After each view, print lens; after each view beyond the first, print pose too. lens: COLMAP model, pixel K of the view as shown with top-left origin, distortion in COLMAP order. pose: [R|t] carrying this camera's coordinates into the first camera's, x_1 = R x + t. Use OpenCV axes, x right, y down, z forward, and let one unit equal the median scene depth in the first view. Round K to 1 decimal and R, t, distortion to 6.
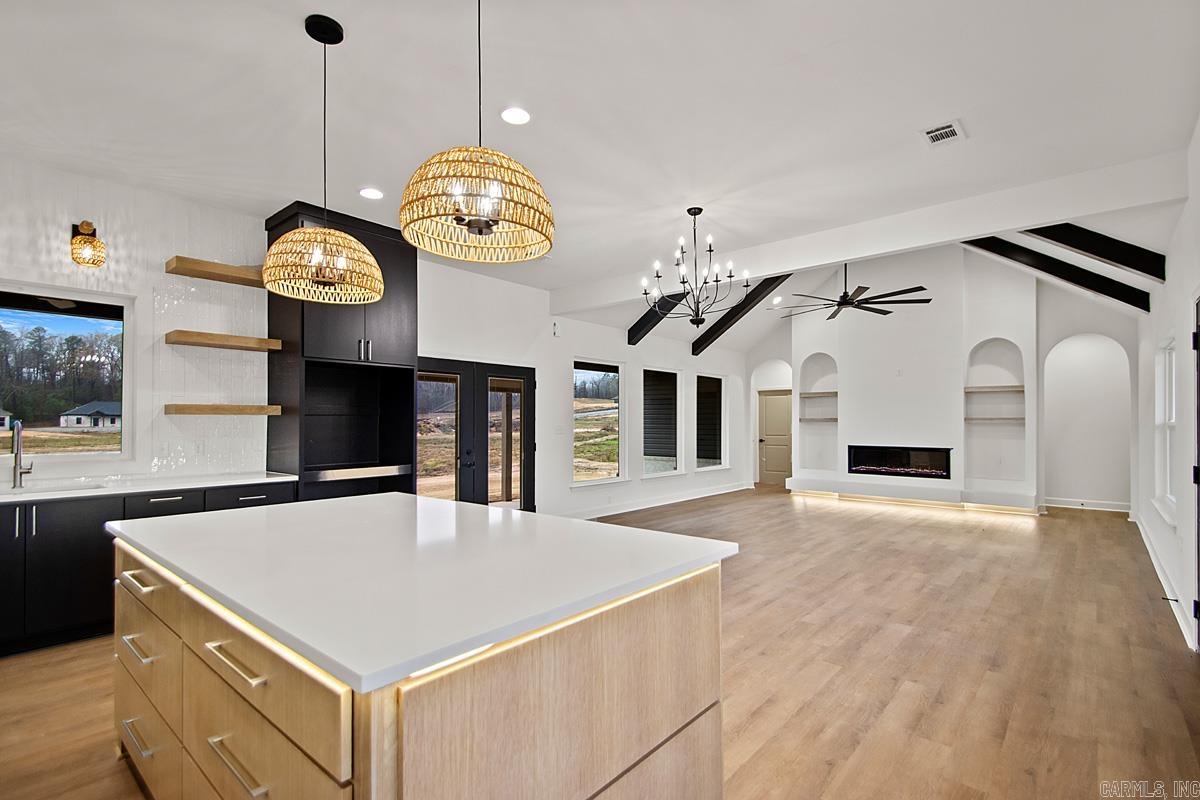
lens RADIAL K [[556.2, 0, 608.7], [0, 556.2, 416.2], [0, 0, 1]] dist [0.033974, -0.013446]
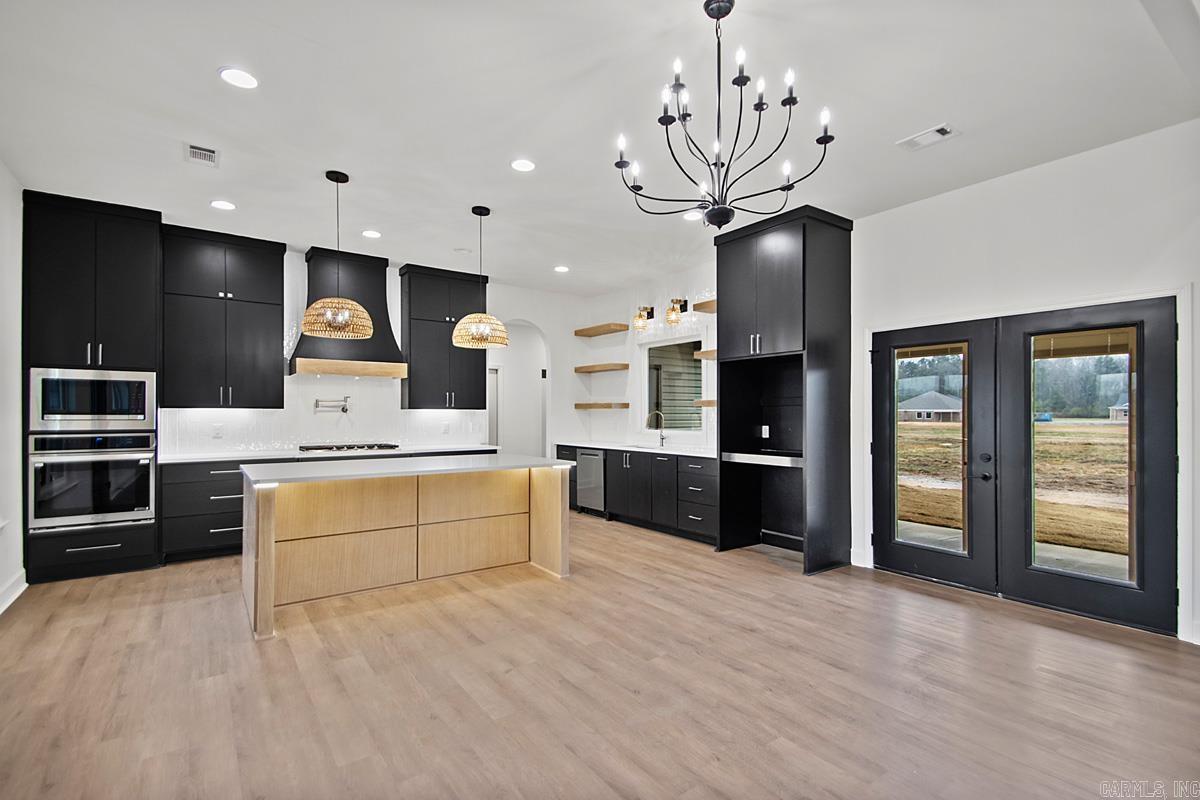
lens RADIAL K [[556.2, 0, 606.7], [0, 556.2, 414.8], [0, 0, 1]] dist [0.033974, -0.013446]
pose [[-0.232340, 0.000045, -0.972635, 0.673104], [0.011025, 0.999936, -0.002587, 0.016666], [0.972572, -0.011325, -0.232325, 0.992660]]
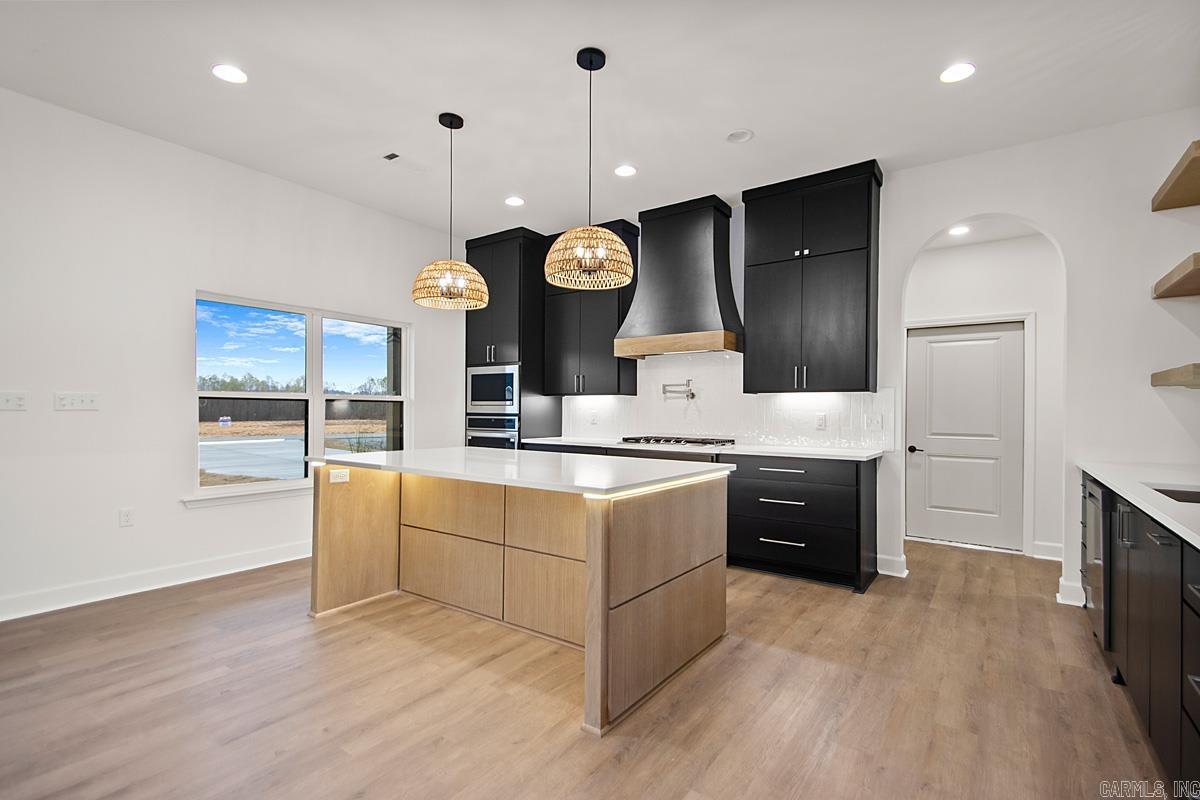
lens RADIAL K [[556.2, 0, 611.0], [0, 556.2, 407.7], [0, 0, 1]] dist [0.033974, -0.013446]
pose [[-0.993915, -0.008094, -0.109852, -0.223853], [-0.006266, 0.999836, -0.016974, 0.038580], [0.109971, -0.016182, -0.993803, 1.160553]]
